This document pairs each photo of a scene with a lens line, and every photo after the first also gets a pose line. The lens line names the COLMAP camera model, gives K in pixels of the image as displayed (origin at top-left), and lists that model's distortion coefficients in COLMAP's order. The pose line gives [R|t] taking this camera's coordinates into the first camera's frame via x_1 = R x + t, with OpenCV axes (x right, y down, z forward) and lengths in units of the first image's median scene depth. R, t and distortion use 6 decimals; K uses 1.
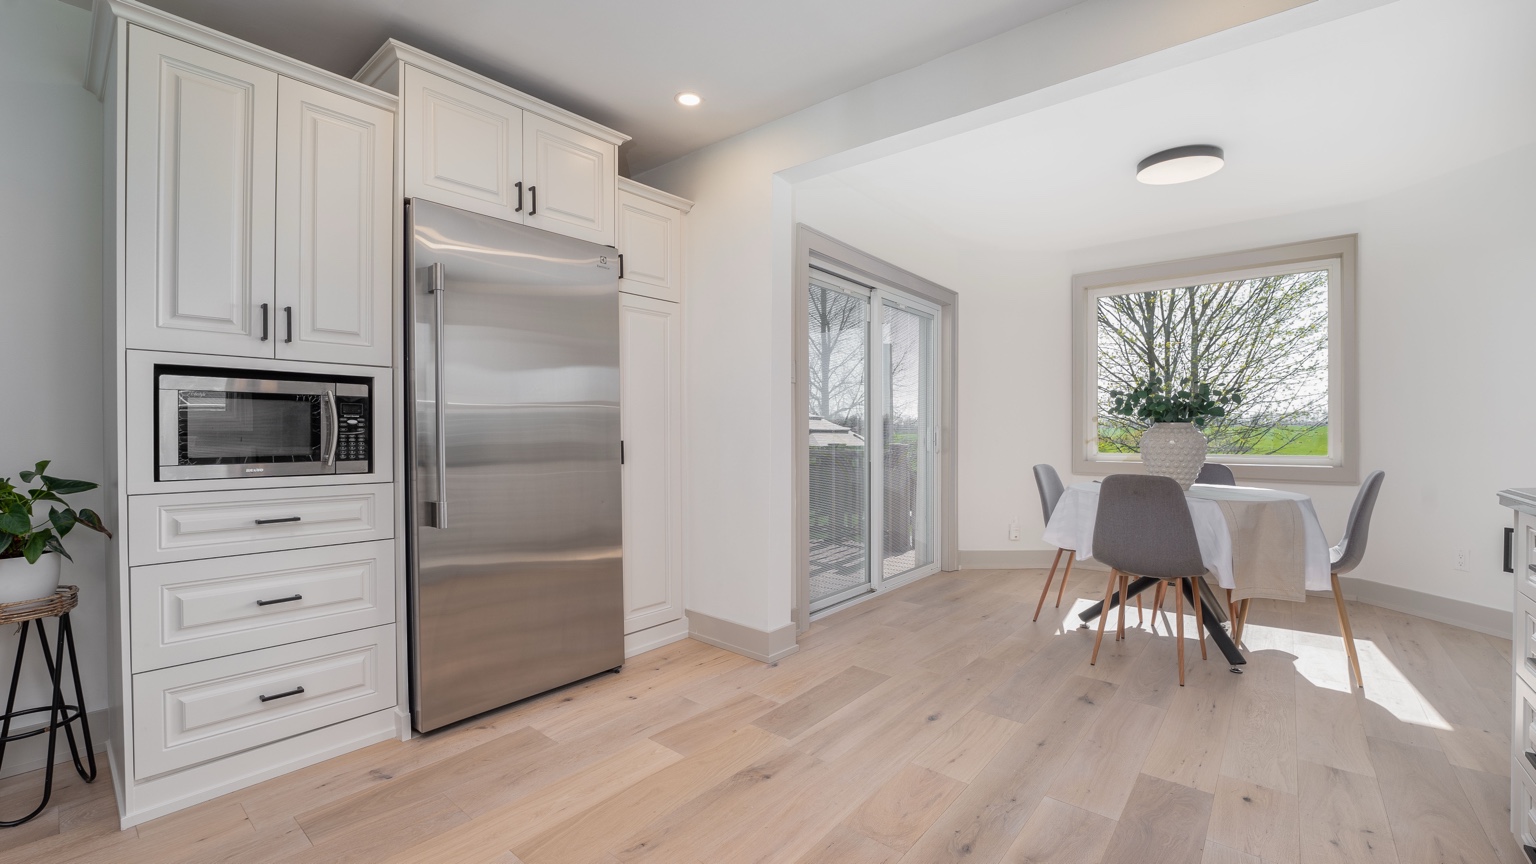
lens RADIAL K [[633.9, 0, 773.5], [0, 633.9, 433.3], [0, 0, 1]] dist [-0.003219, -0.000080]
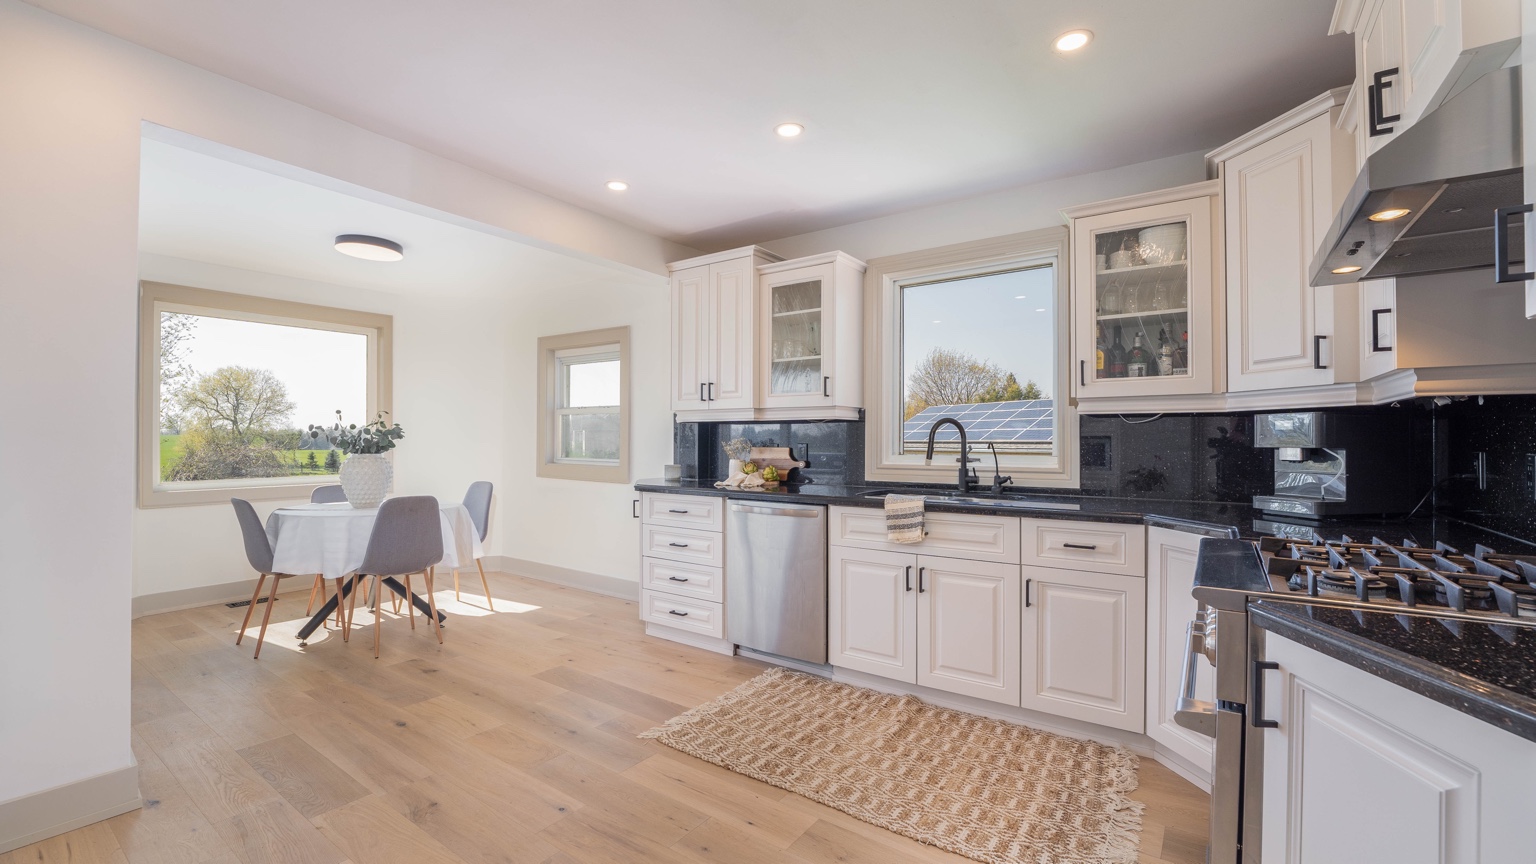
lens RADIAL K [[633.9, 0, 772.5], [0, 633.9, 435.2], [0, 0, 1]] dist [-0.003219, -0.000080]
pose [[-0.064218, 0.006363, 0.997916, -1.003023], [-0.001426, 0.999978, -0.006468, -0.064185], [-0.997935, -0.001839, -0.064208, 0.452786]]
